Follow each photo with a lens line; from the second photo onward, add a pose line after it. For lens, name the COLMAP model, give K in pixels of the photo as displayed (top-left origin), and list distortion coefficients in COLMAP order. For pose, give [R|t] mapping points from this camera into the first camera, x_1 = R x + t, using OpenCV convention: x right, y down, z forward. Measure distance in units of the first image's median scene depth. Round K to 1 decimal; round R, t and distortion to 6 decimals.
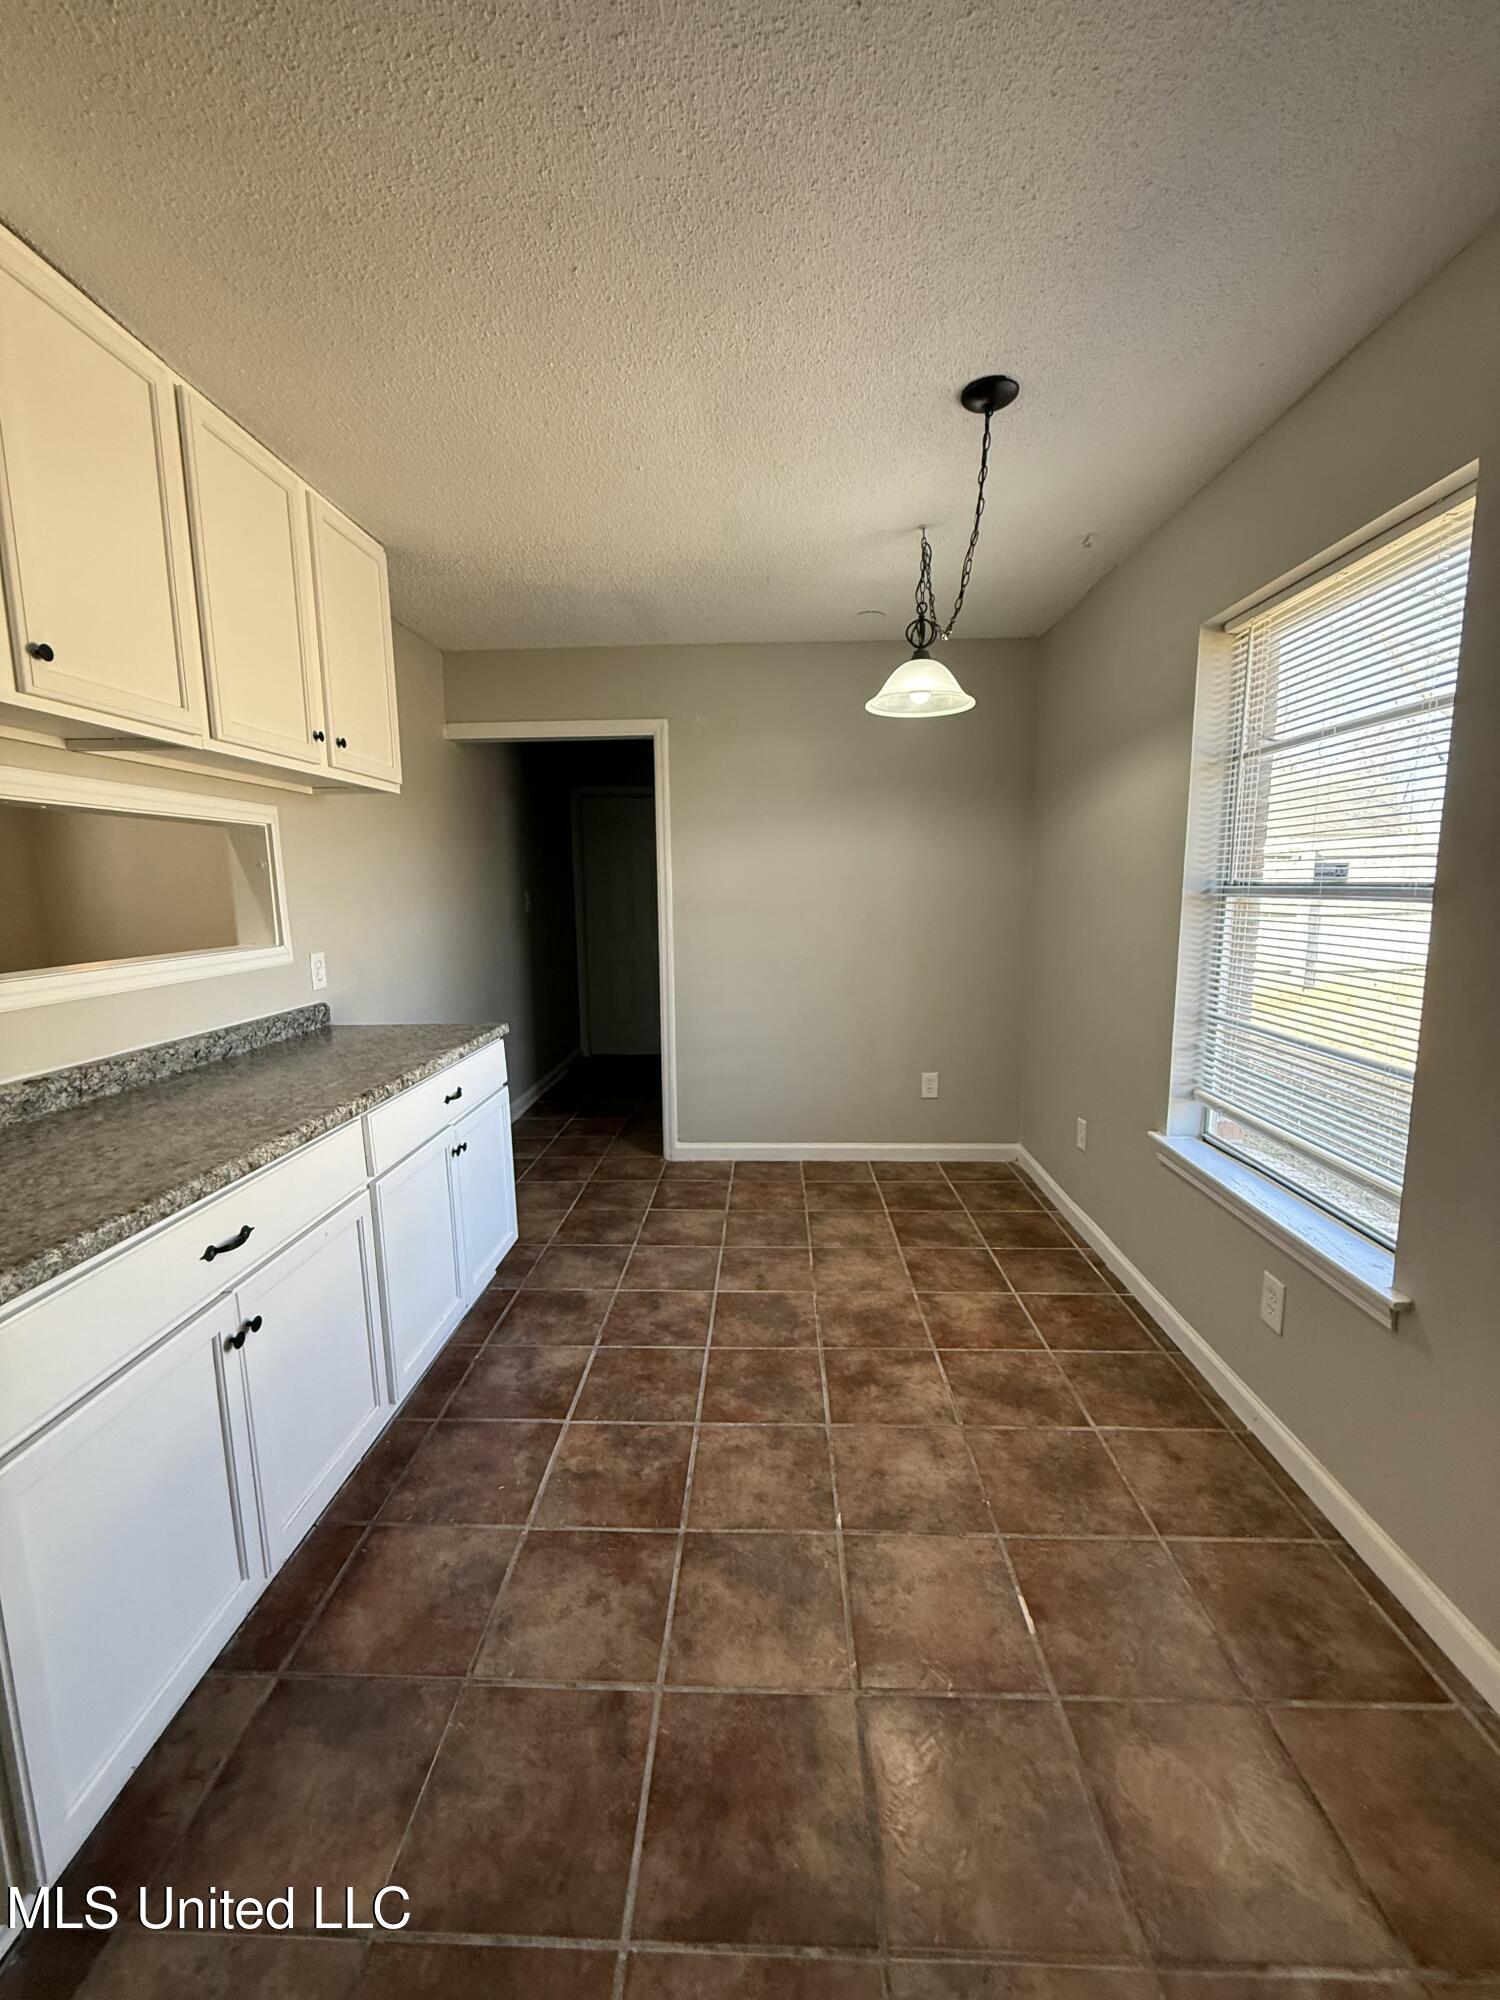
lens RADIAL K [[800.2, 0, 752.9], [0, 800.2, 996.6], [0, 0, 1]] dist [-0.001263, -0.000068]
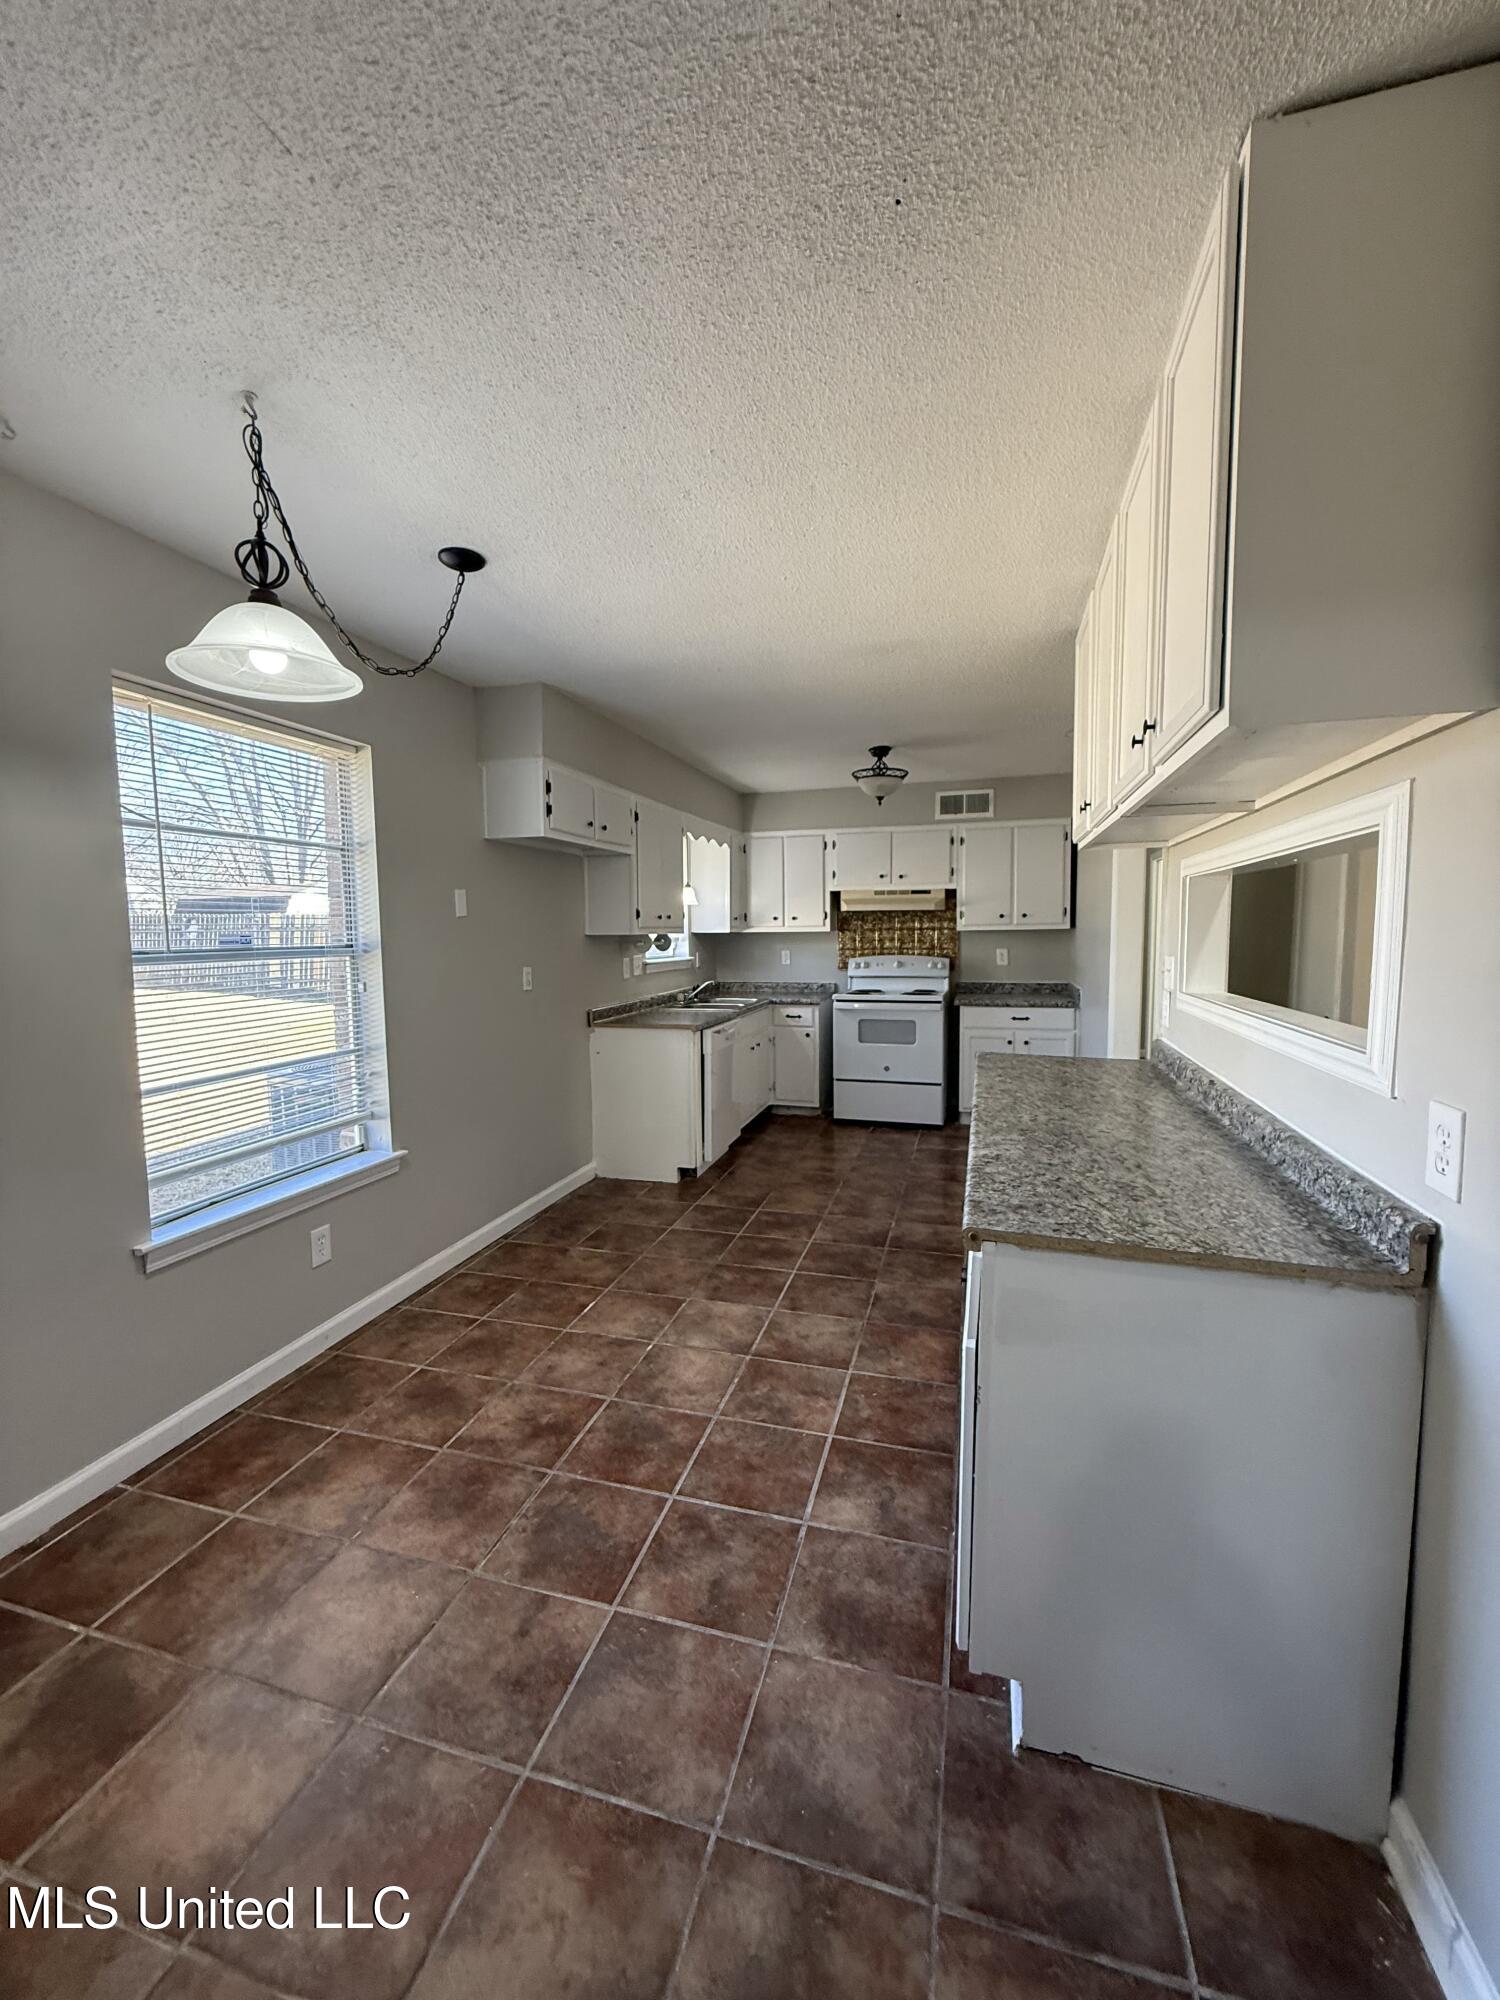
lens RADIAL K [[800.2, 0, 751.0], [0, 800.2, 1000.2], [0, 0, 1]] dist [-0.001263, -0.000068]
pose [[-0.968042, -0.002861, 0.250773, -0.366295], [0.054564, 0.973579, 0.221735, -0.260735], [-0.244782, 0.228332, -0.942309, 1.759510]]
